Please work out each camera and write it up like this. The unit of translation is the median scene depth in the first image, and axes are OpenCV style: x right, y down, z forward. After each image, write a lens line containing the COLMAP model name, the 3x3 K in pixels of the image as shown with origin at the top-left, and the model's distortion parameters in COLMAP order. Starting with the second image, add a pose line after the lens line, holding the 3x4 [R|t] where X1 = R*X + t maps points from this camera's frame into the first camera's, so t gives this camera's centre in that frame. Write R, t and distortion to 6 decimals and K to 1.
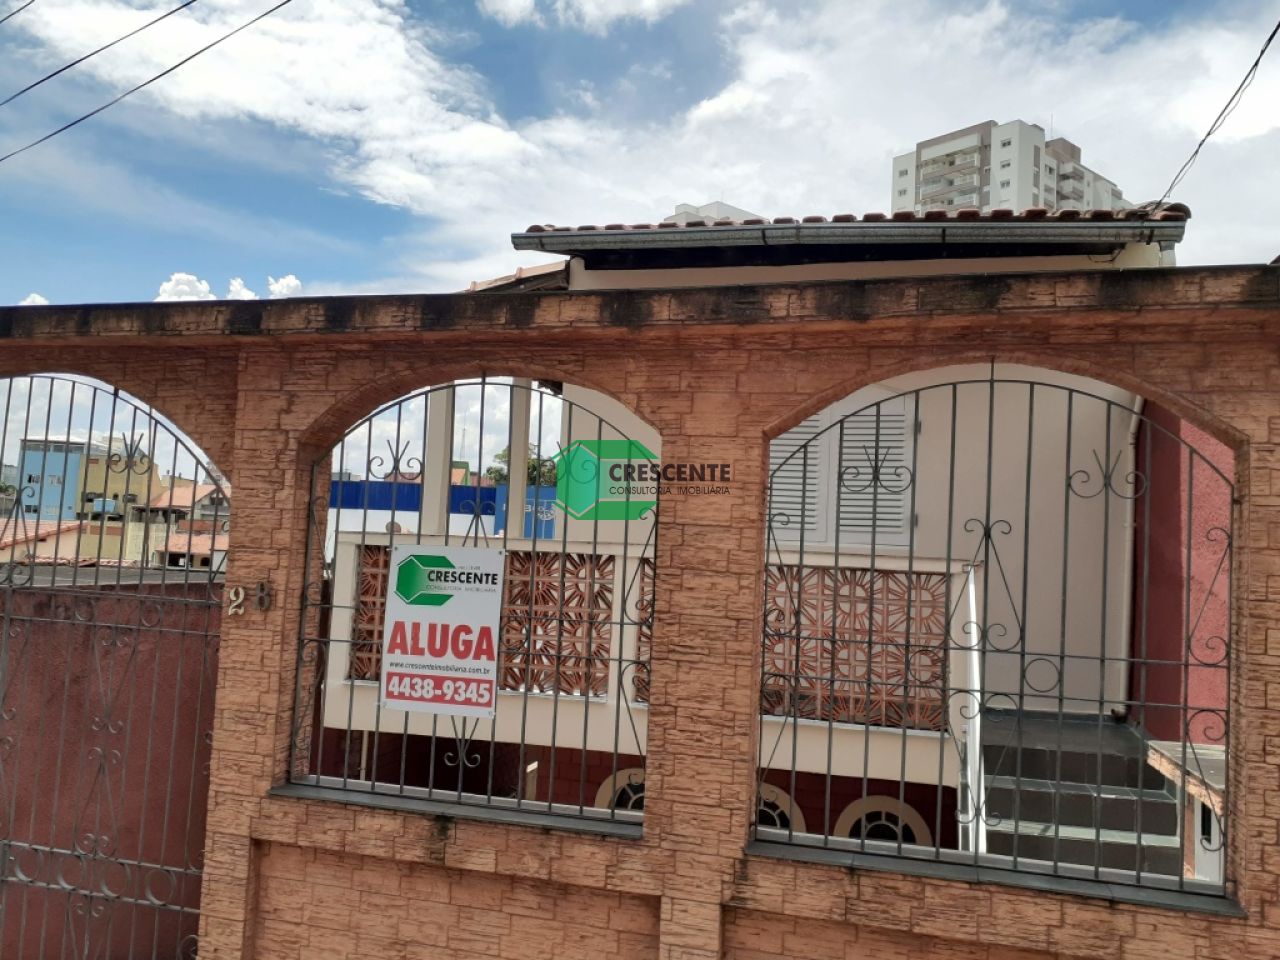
lens RADIAL K [[1021.3, 0, 633.4], [0, 1021.3, 476.2], [0, 0, 1]] dist [0.069949, -0.109067]
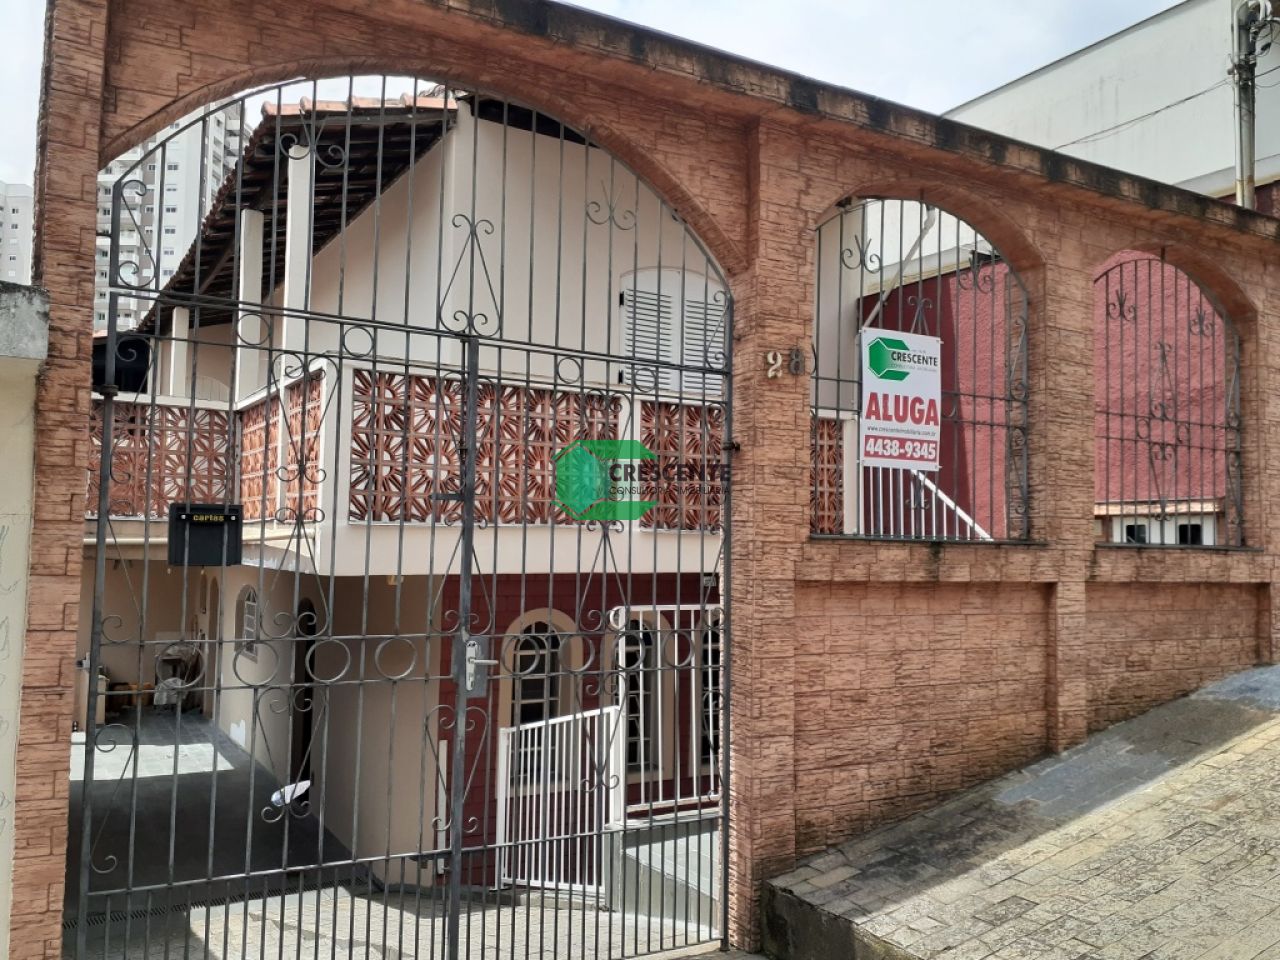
lens RADIAL K [[1021.3, 0, 633.4], [0, 1021.3, 476.2], [0, 0, 1]] dist [0.069949, -0.109067]
pose [[0.700402, 0.014178, 0.713608, -1.269399], [-0.042929, 0.998829, 0.022289, 0.224884], [-0.712457, -0.046246, 0.700191, 0.371181]]
